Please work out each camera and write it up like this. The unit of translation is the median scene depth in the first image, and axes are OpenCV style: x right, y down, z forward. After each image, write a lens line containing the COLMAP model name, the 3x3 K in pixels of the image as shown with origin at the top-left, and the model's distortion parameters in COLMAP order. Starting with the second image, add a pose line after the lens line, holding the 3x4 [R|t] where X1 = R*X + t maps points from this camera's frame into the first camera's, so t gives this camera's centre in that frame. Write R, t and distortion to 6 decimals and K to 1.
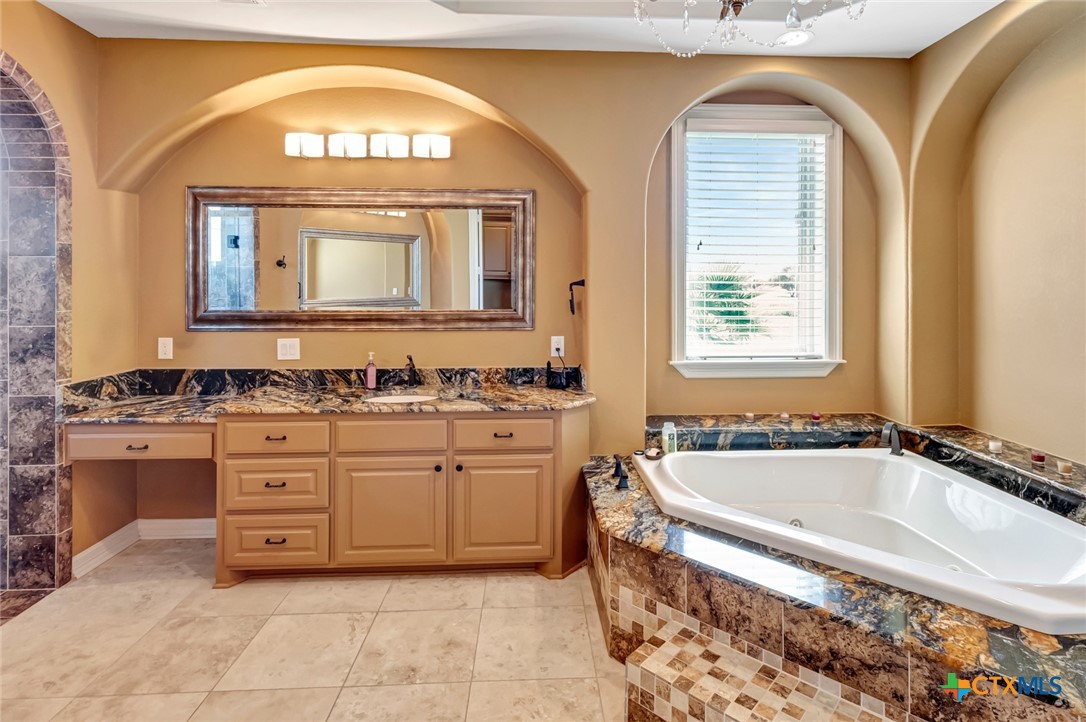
lens RADIAL K [[546.6, 0, 545.7], [0, 546.6, 344.9], [0, 0, 1]] dist [-0.000641, -0.000330]
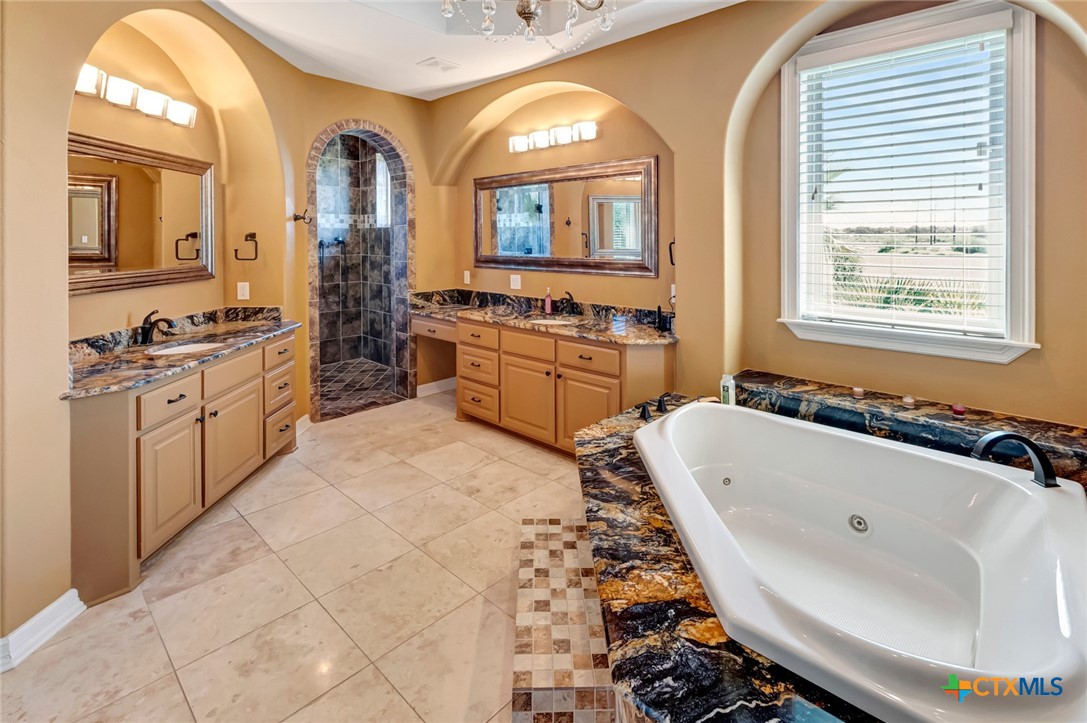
lens RADIAL K [[502.4, 0, 548.4], [0, 502.4, 309.0], [0, 0, 1]] dist [0.010874, -0.000178]
pose [[0.698805, 0.096123, -0.708824, 0.619963], [-0.070718, 0.995359, 0.065261, -0.016257], [0.711807, 0.004522, 0.702360, 0.104139]]
